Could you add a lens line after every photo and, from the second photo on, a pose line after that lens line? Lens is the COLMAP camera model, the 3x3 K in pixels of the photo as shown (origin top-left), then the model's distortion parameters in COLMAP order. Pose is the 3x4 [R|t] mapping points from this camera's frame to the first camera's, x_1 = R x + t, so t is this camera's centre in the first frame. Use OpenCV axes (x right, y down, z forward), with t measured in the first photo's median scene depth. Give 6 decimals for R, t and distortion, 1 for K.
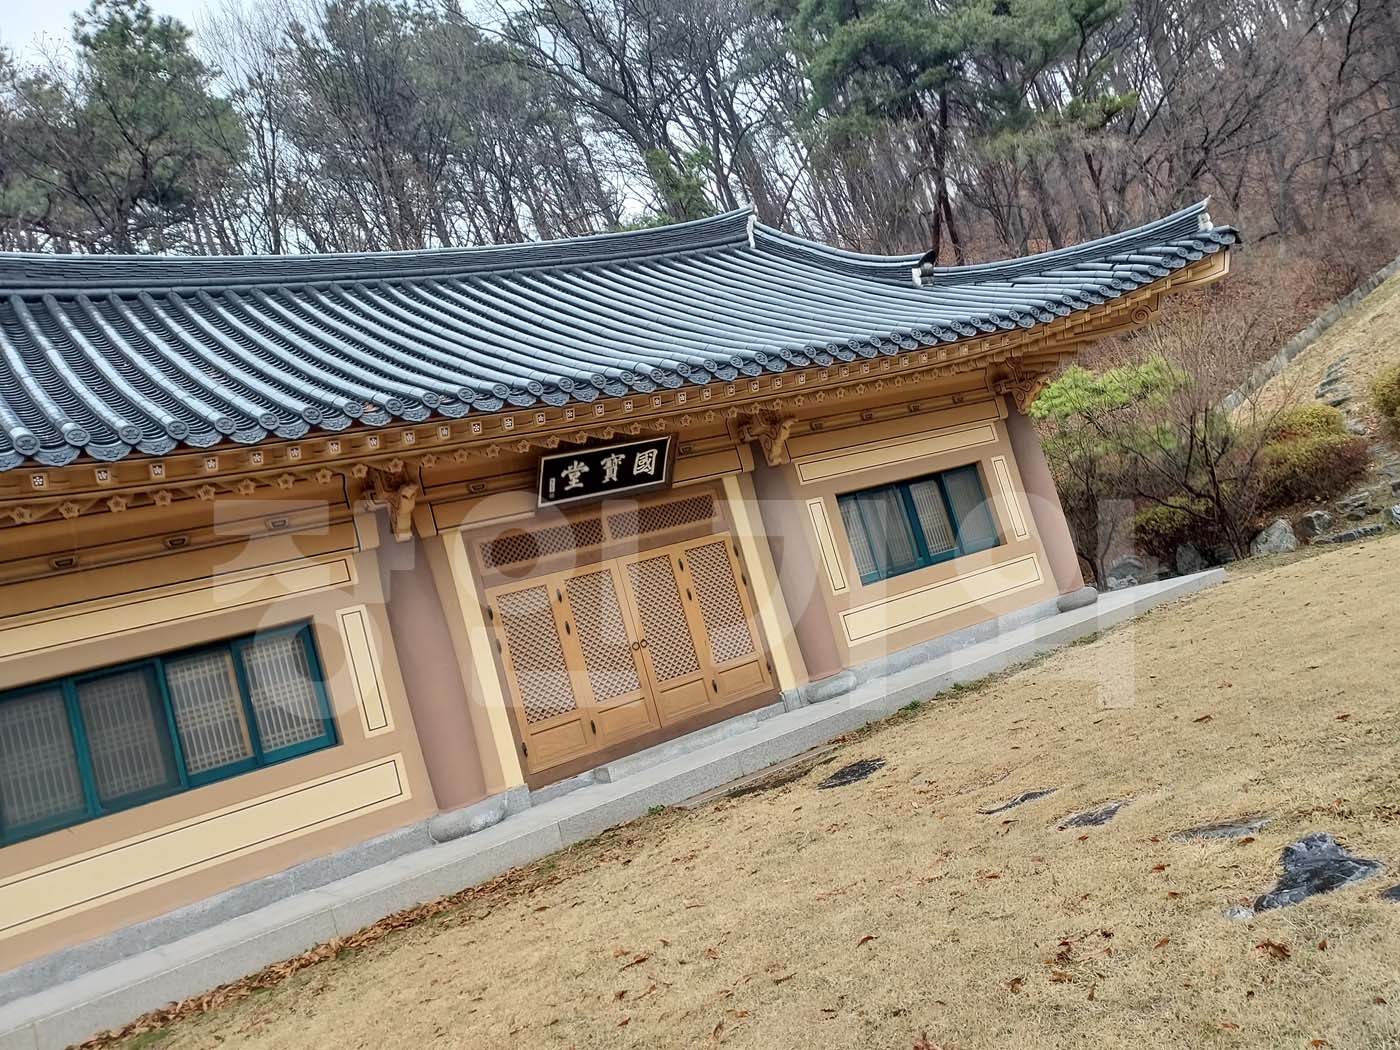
lens RADIAL K [[972.8, 0, 704.3], [0, 972.8, 484.8], [0, 0, 1]] dist [0.049492, -0.029490]
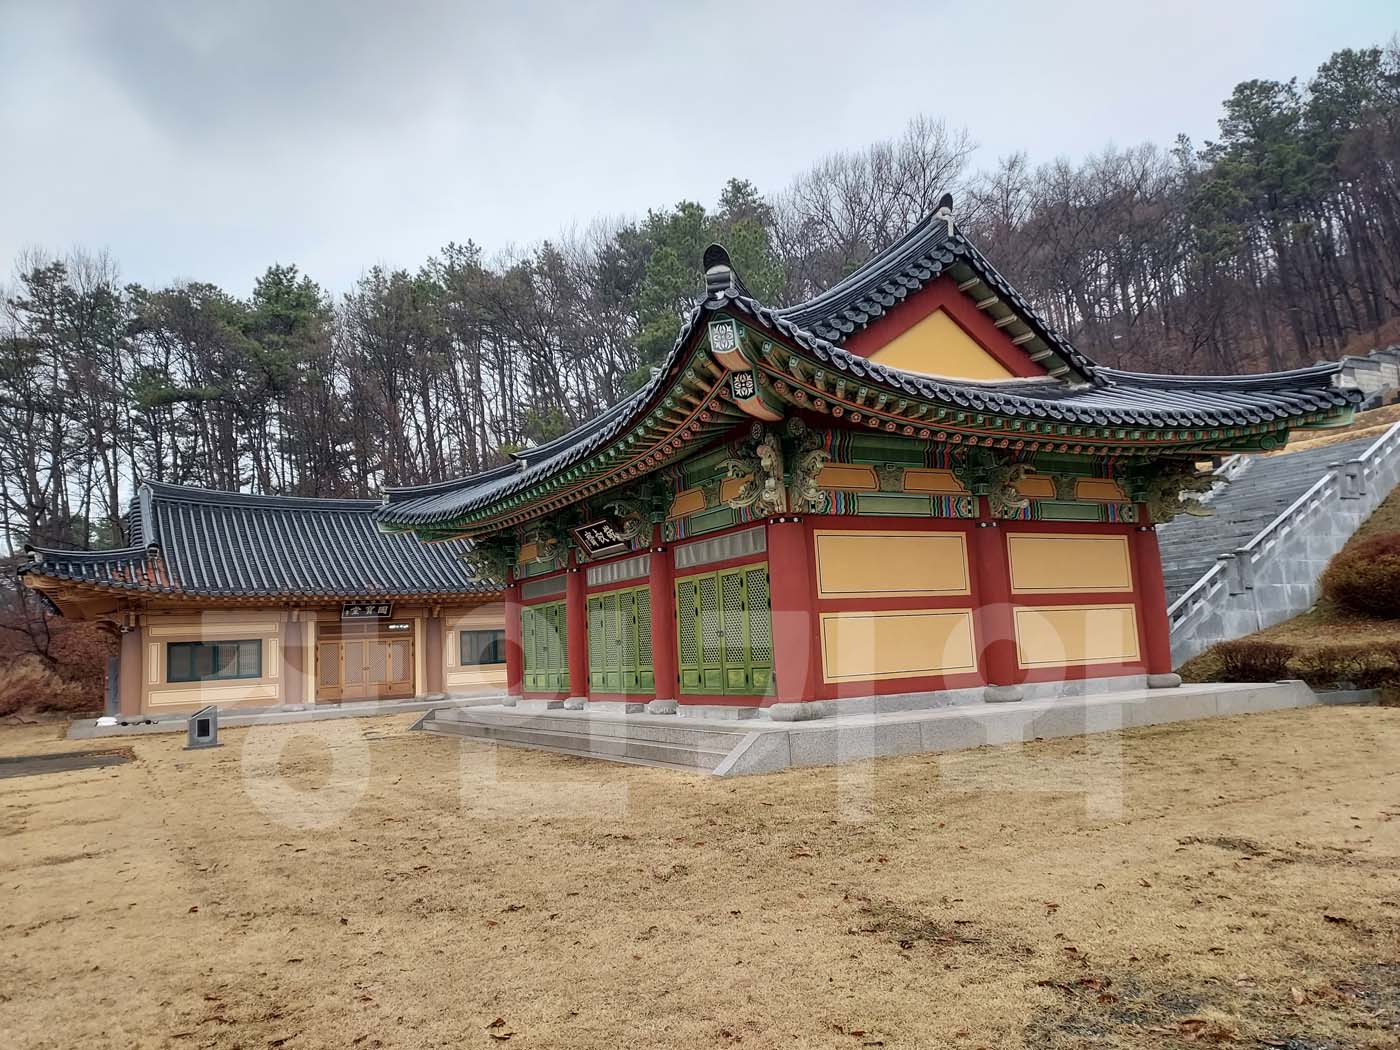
lens RADIAL K [[922.8, 0, 695.4], [0, 922.8, 524.2], [0, 0, 1]] dist [0.043018, -0.026947]
pose [[0.972825, 0.221892, -0.066145, 1.169825], [-0.221212, 0.975068, 0.017534, -0.634386], [0.068387, -0.002425, 0.997656, -2.091555]]
